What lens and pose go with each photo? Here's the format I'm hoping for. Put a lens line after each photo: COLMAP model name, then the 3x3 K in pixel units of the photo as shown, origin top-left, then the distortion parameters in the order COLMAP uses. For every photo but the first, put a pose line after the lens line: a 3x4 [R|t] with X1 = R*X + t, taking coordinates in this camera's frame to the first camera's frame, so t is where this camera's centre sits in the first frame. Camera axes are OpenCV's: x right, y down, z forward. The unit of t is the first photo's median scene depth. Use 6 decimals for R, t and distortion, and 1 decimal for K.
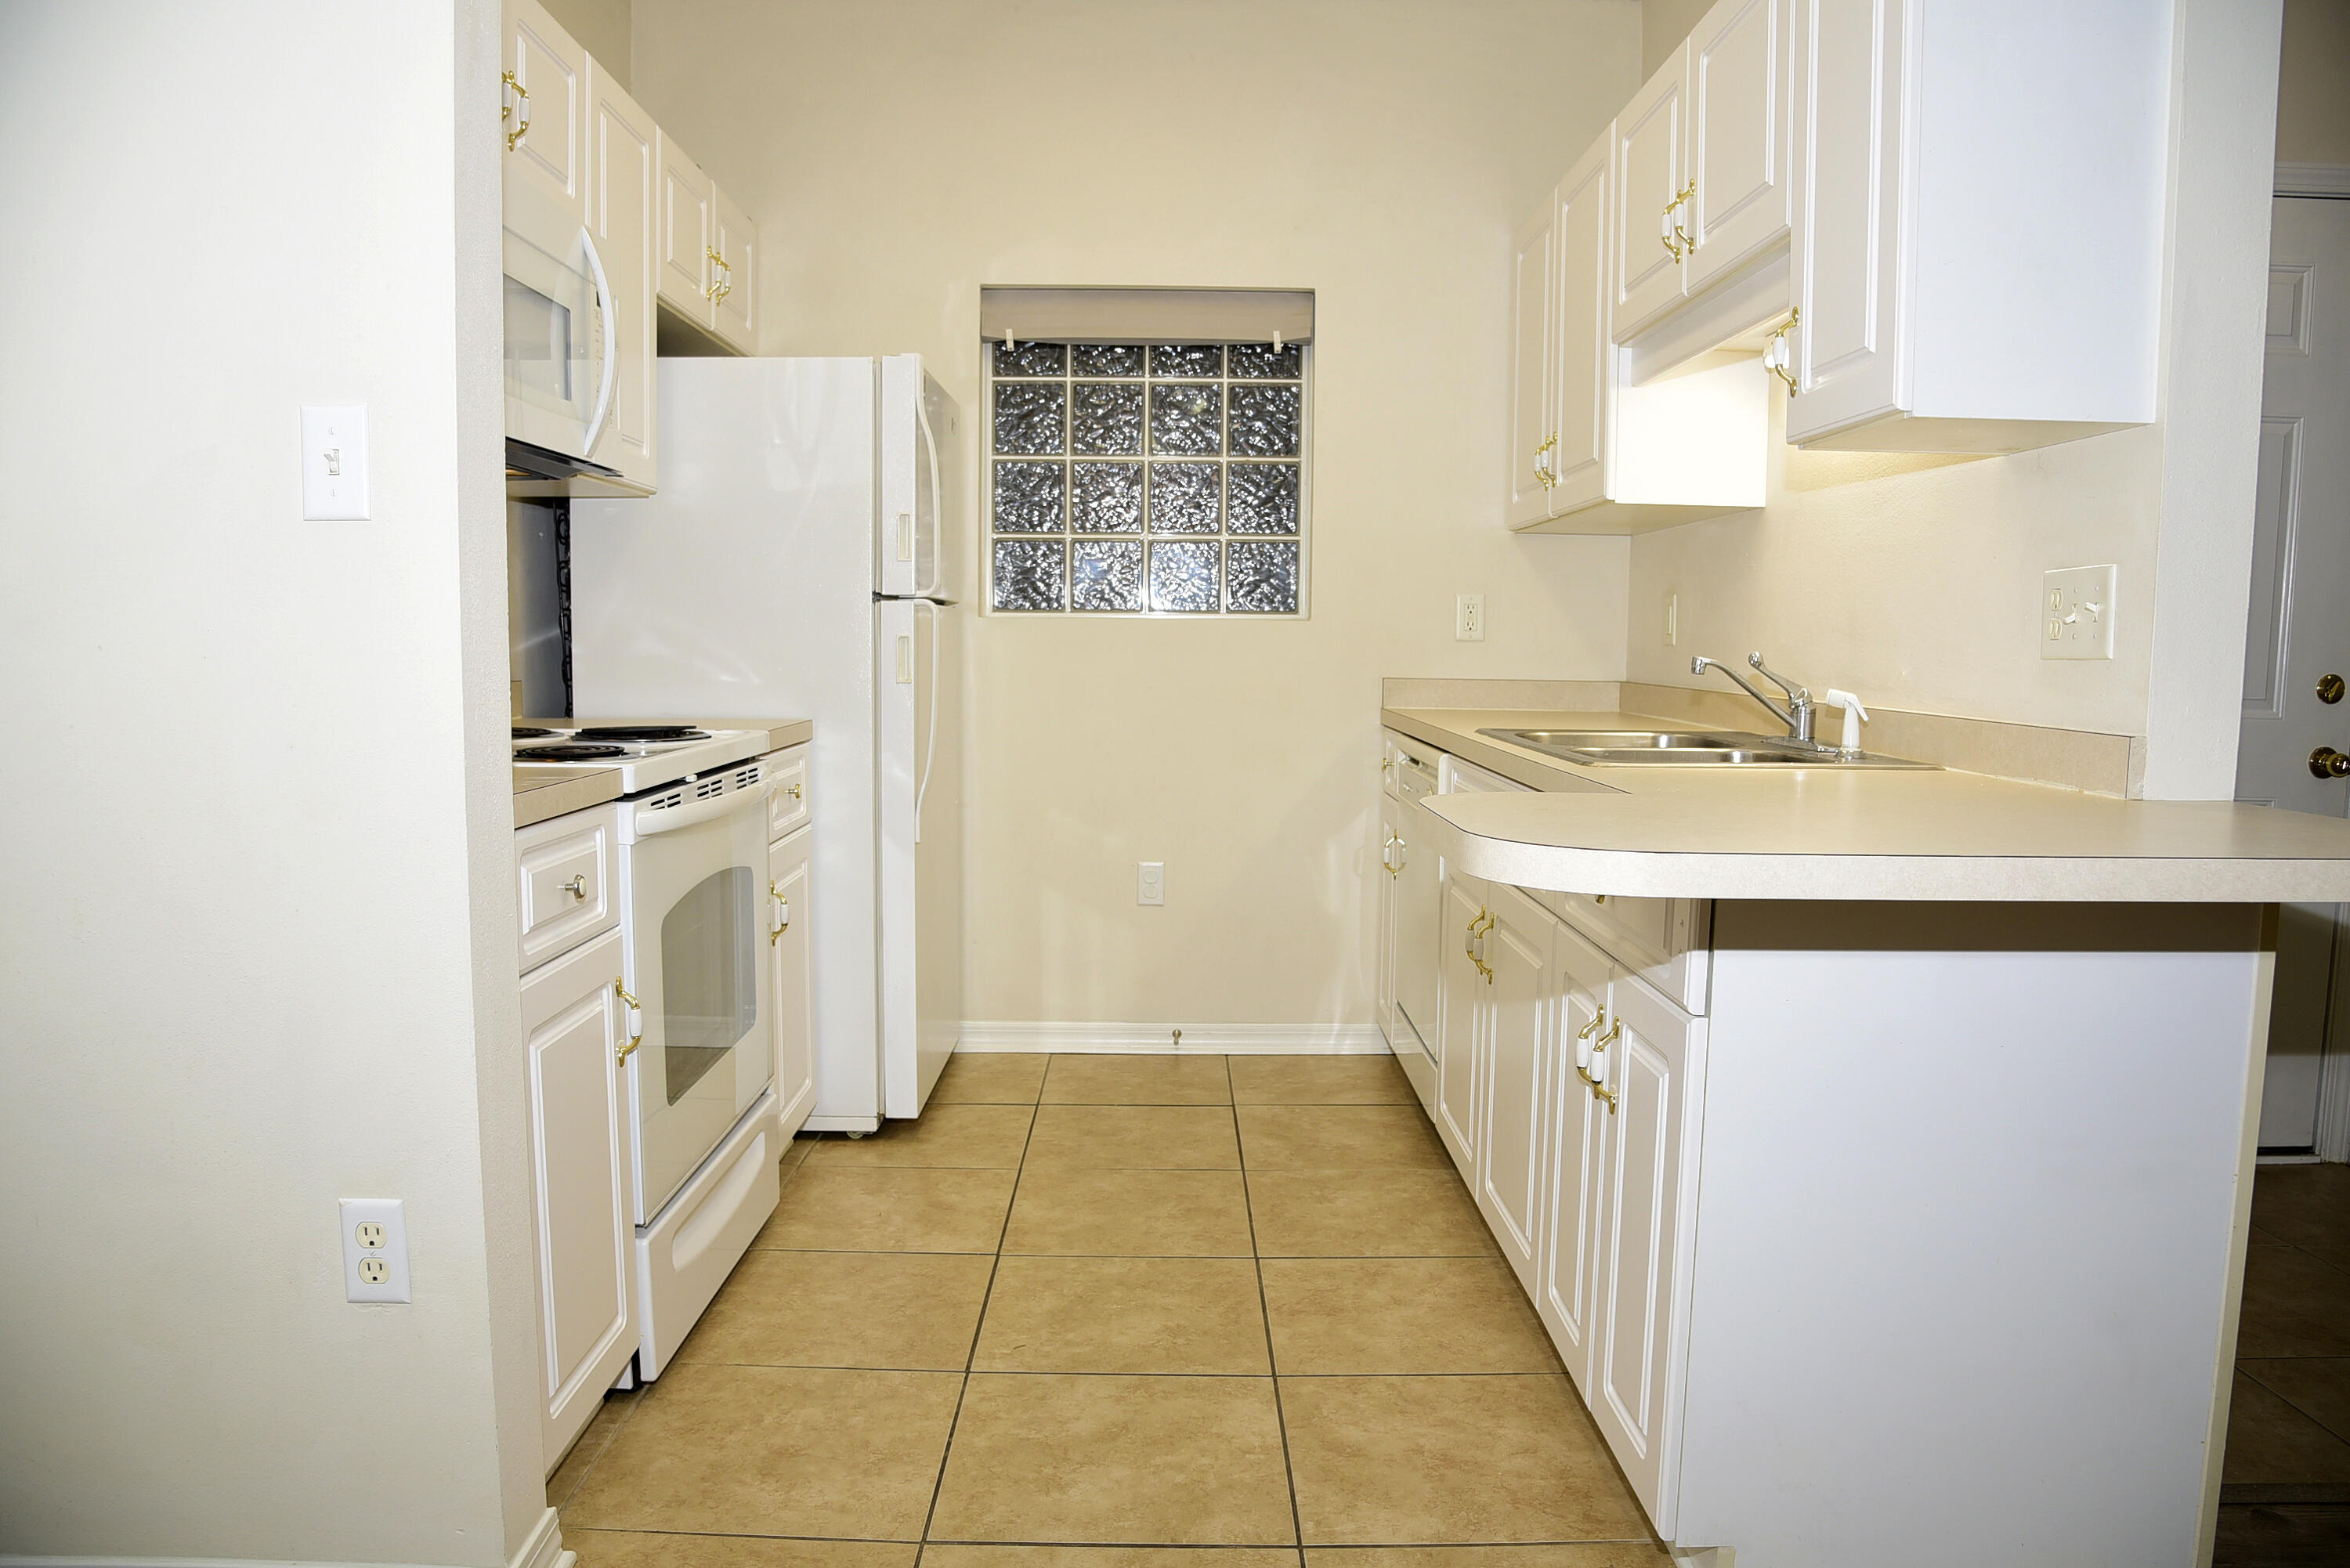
lens RADIAL K [[1595.1, 0, 1142.2], [0, 1595.1, 793.3], [0, 0, 1]] dist [-0.060813, 0.001965]
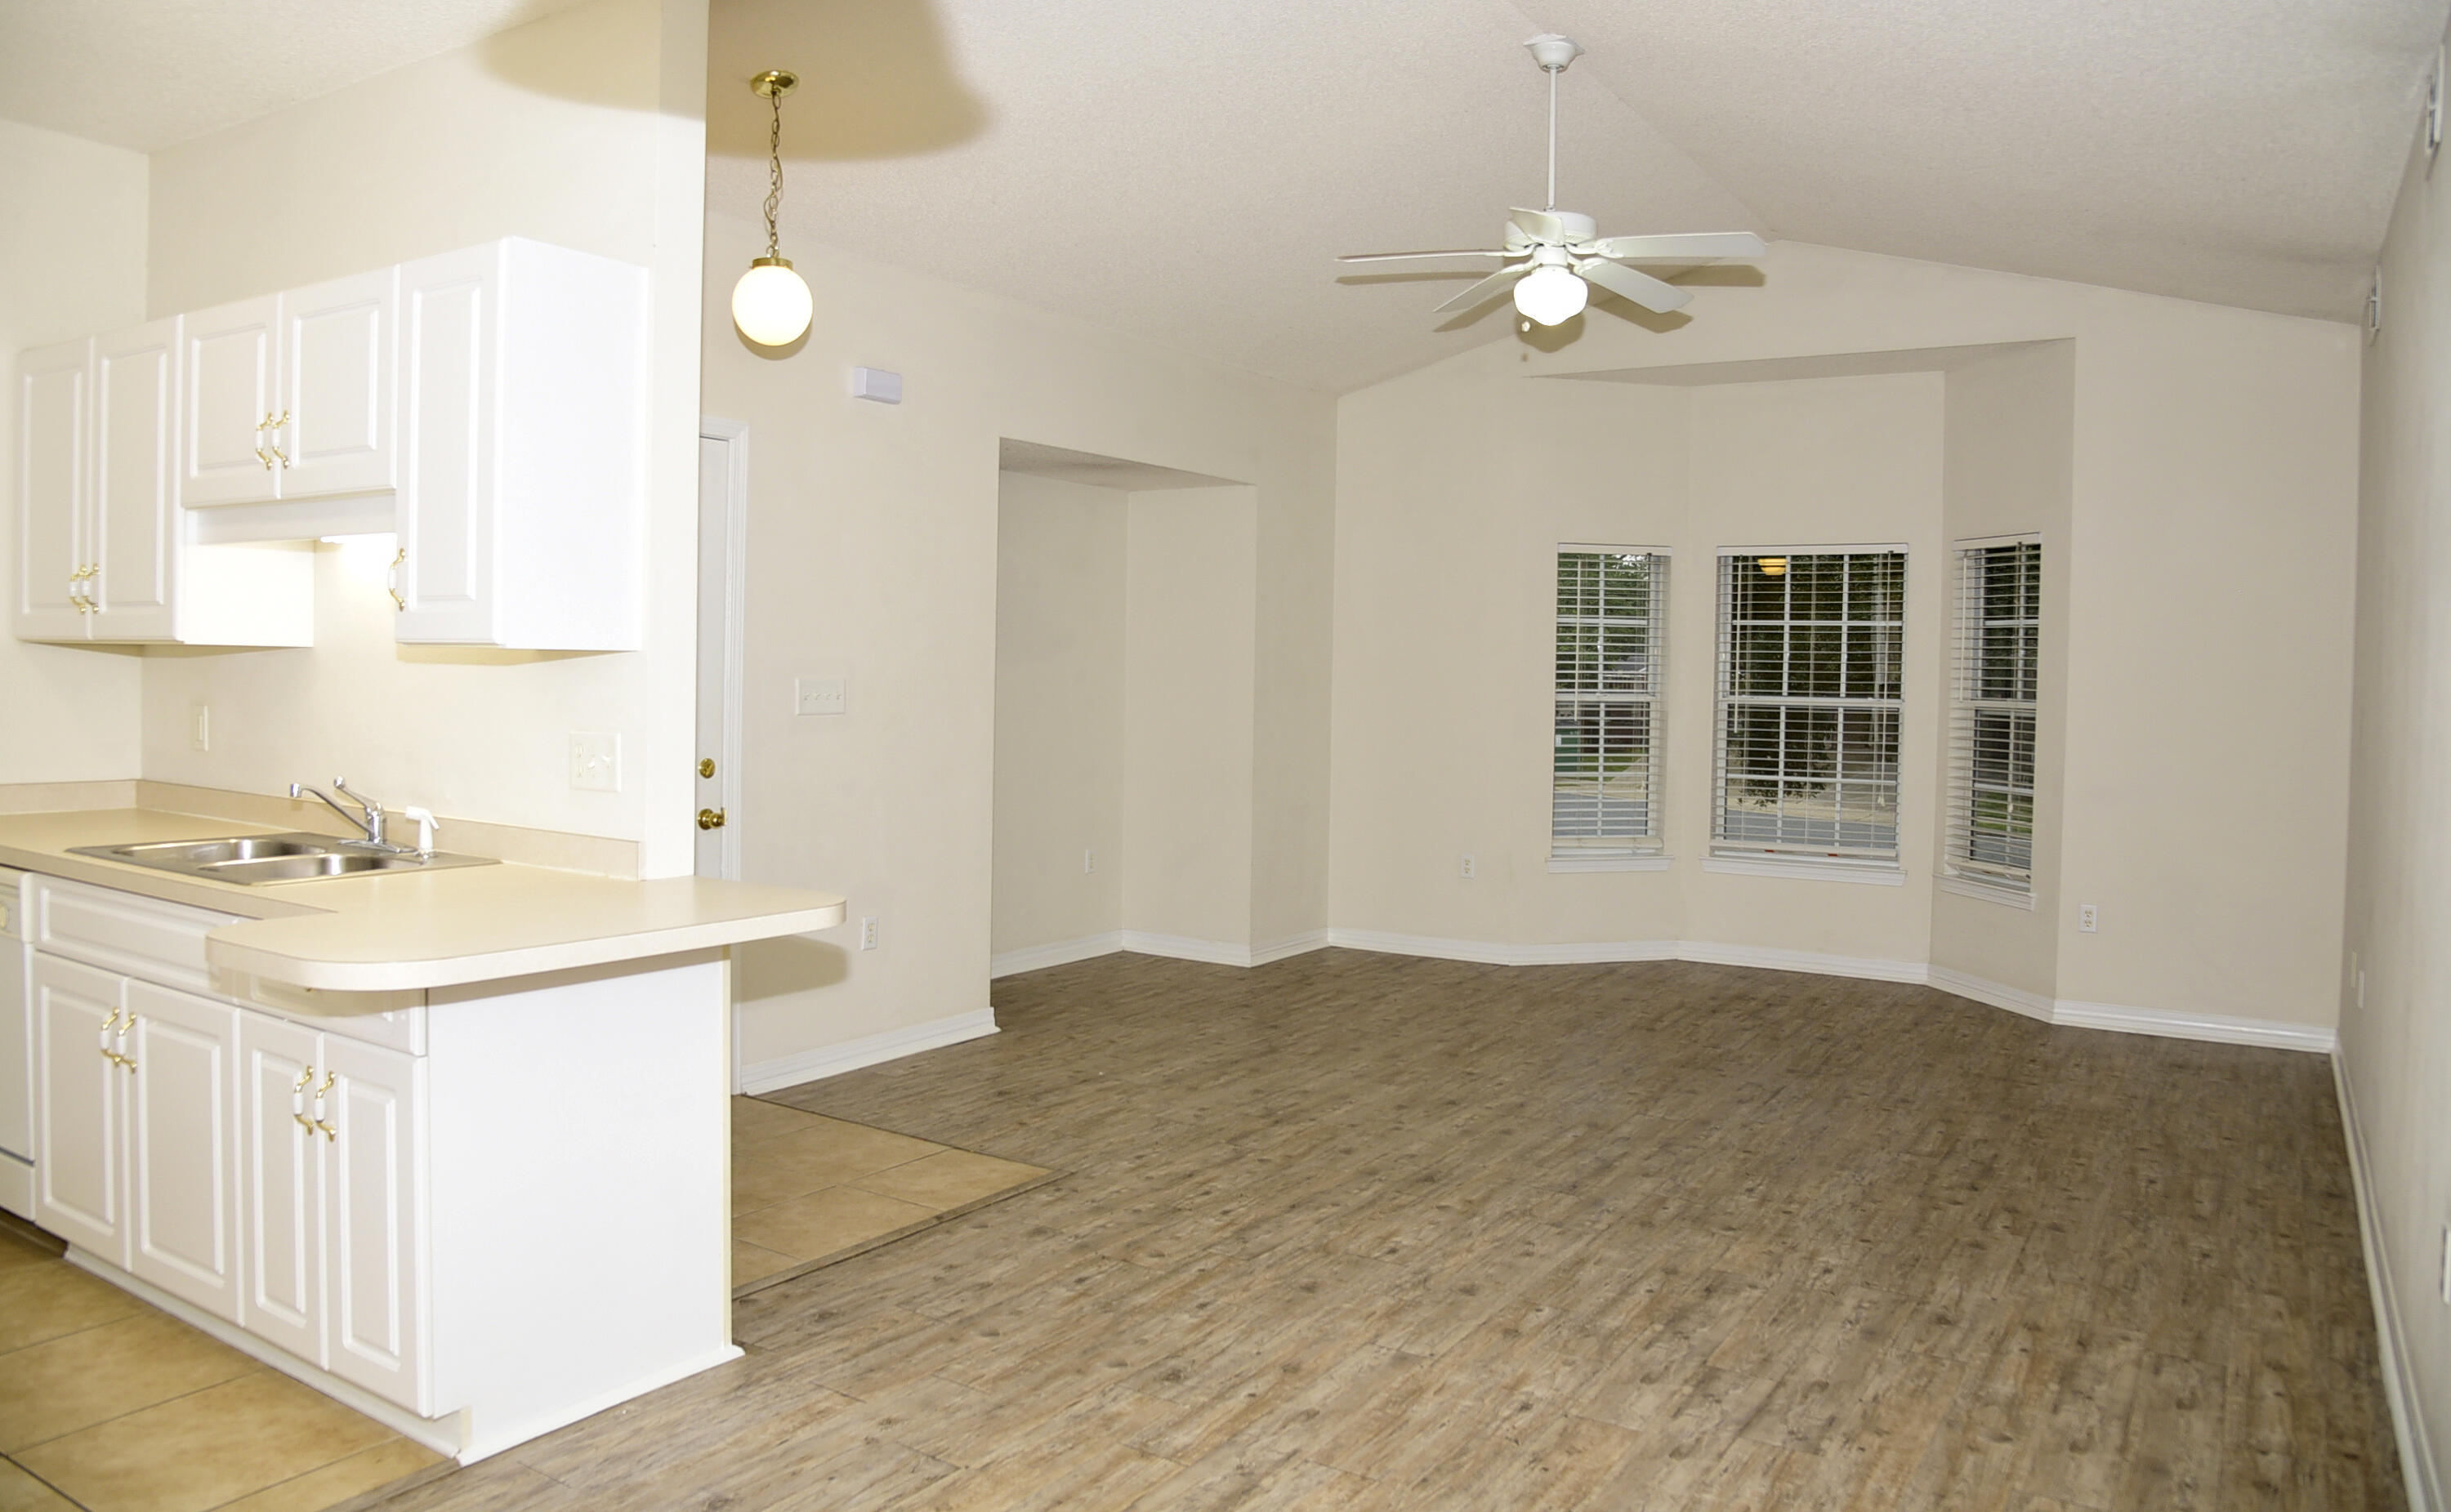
lens RADIAL K [[1641.8, 0, 1225.5], [0, 1641.8, 756.0], [0, 0, 1]] dist [-0.061152, -0.000622]
pose [[0.540123, -0.037528, 0.840749, -0.331938], [0.068087, 0.997679, 0.000792, -0.060662], [-0.838827, 0.056817, 0.541424, -0.319612]]
